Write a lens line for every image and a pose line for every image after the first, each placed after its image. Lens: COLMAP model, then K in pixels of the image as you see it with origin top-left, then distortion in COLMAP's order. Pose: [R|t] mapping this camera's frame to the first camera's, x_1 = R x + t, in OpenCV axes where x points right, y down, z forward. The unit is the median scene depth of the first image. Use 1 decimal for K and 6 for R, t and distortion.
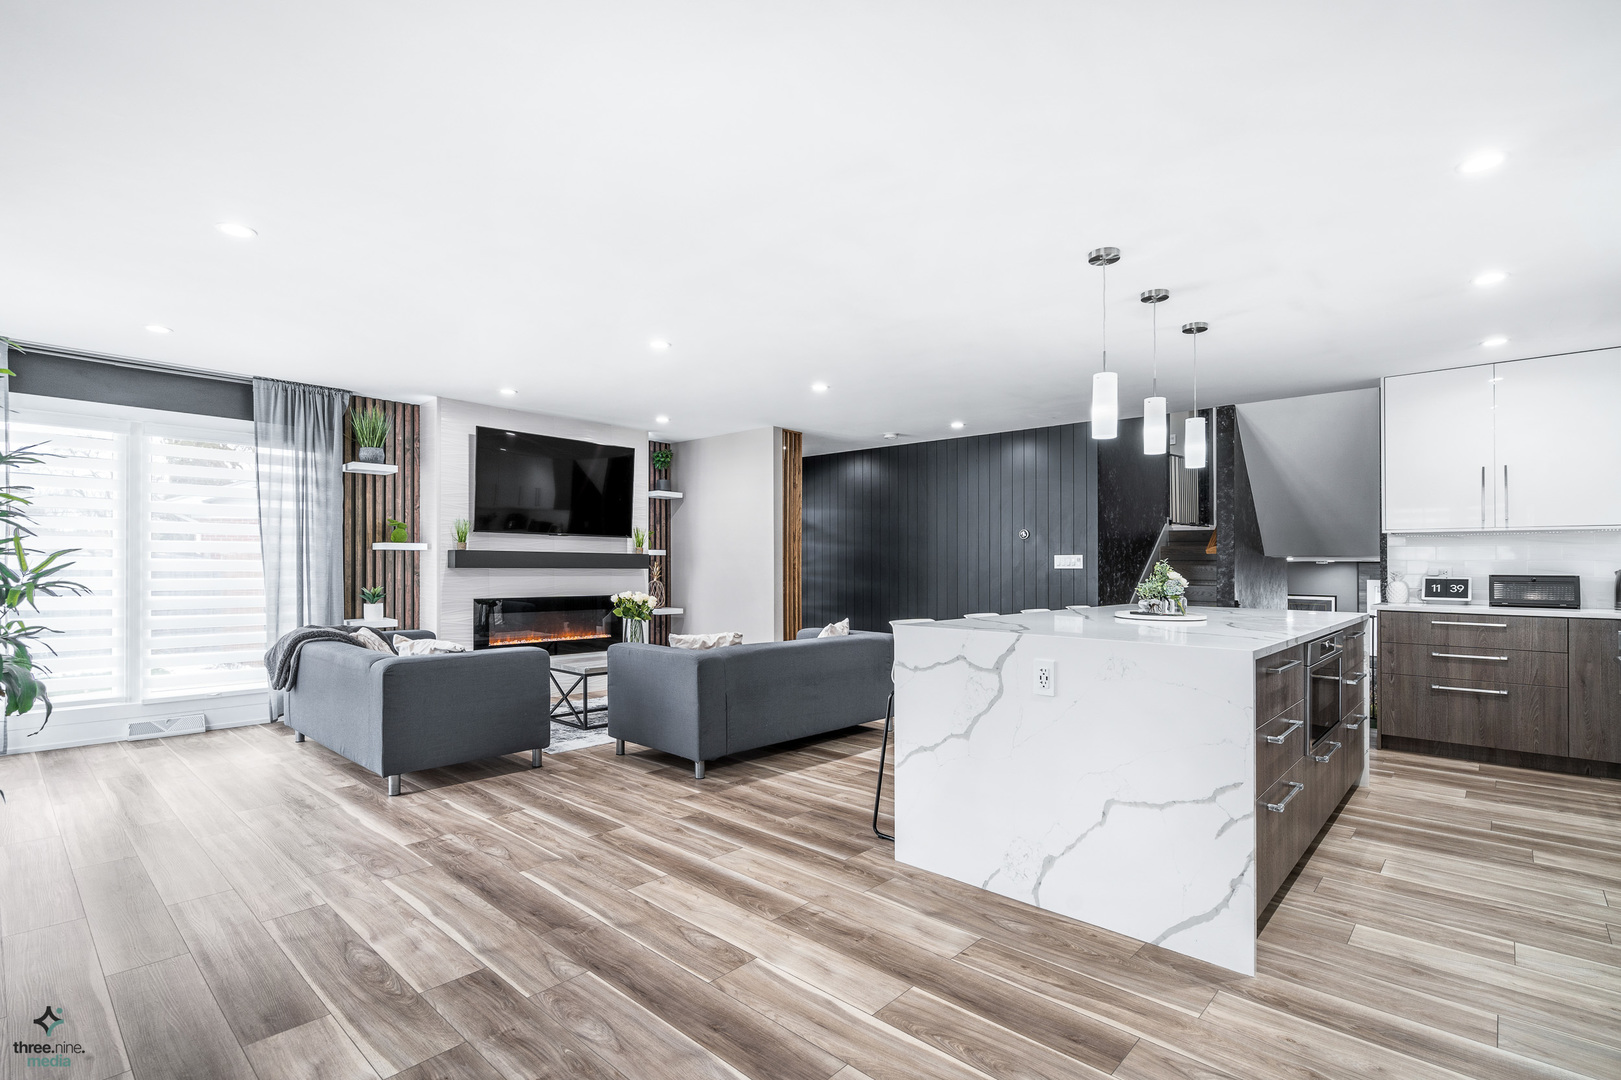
lens RADIAL K [[749.4, 0, 851.2], [0, 749.4, 563.5], [0, 0, 1]] dist [-0.008535, 0.001593]
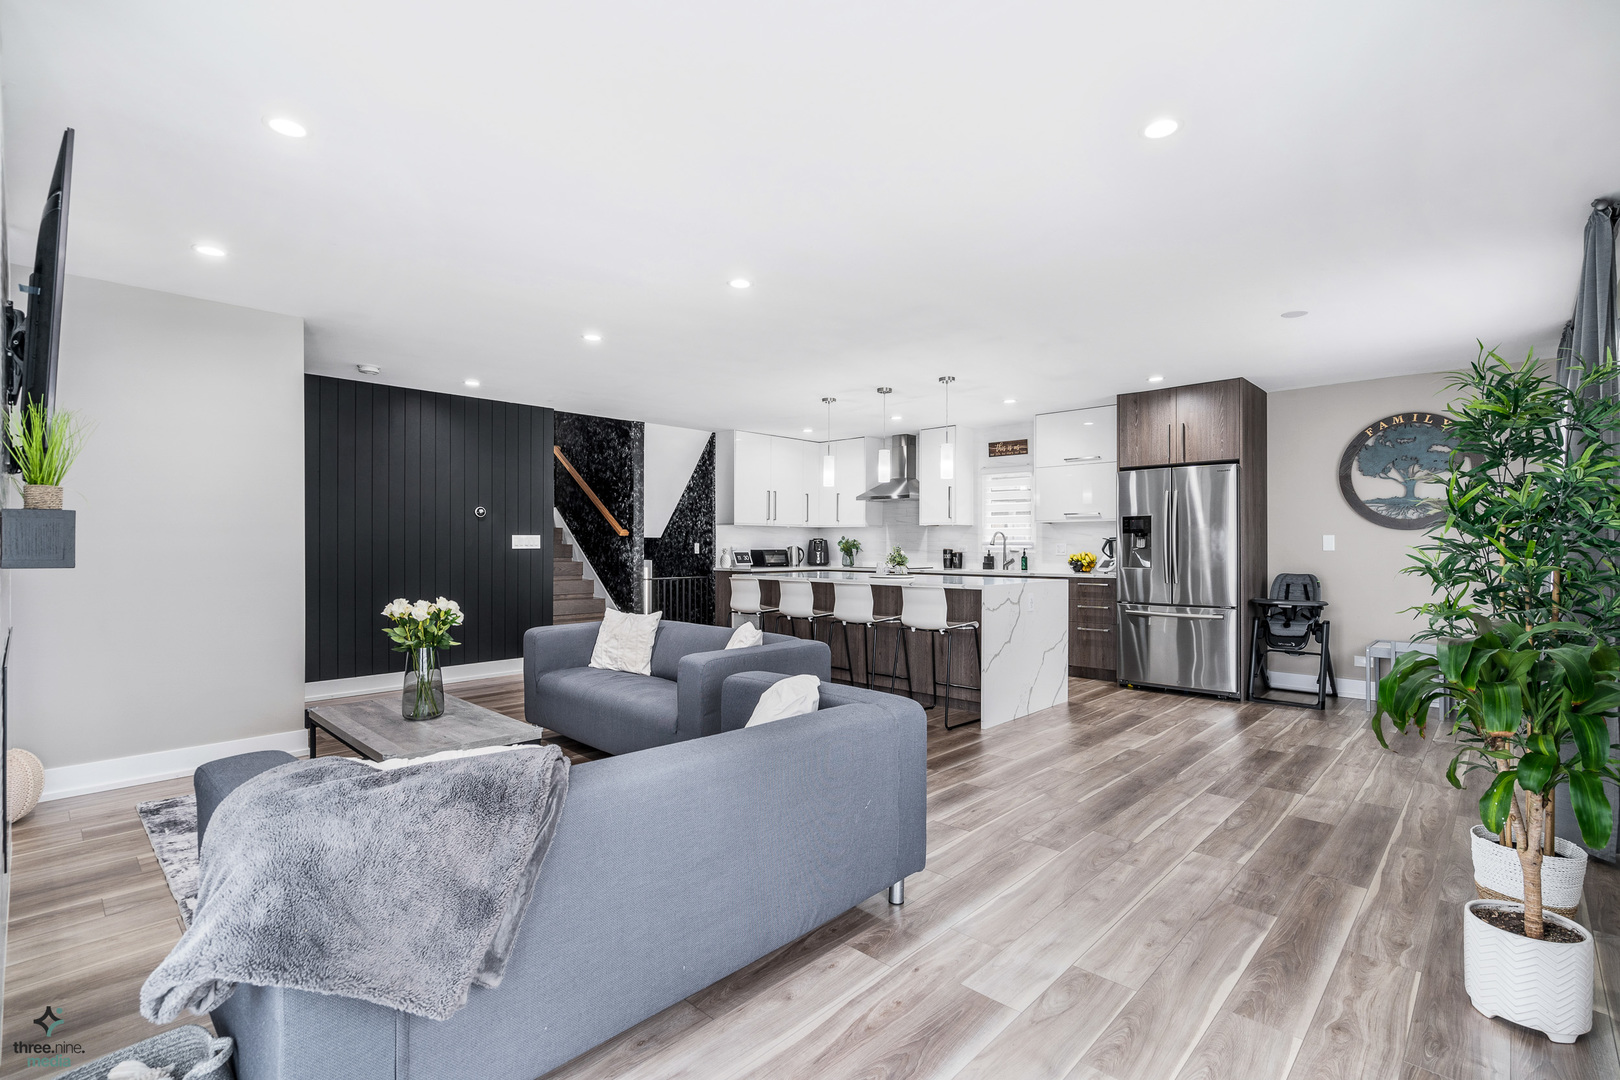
lens RADIAL K [[749.0, 0, 810.0], [0, 749.0, 544.4], [0, 0, 1]] dist [-0.008535, 0.001593]
pose [[0.052277, -0.006676, 0.998610, -0.956461], [-0.004932, 0.999964, 0.006944, -0.010792], [-0.998620, -0.005288, 0.052242, 0.779050]]
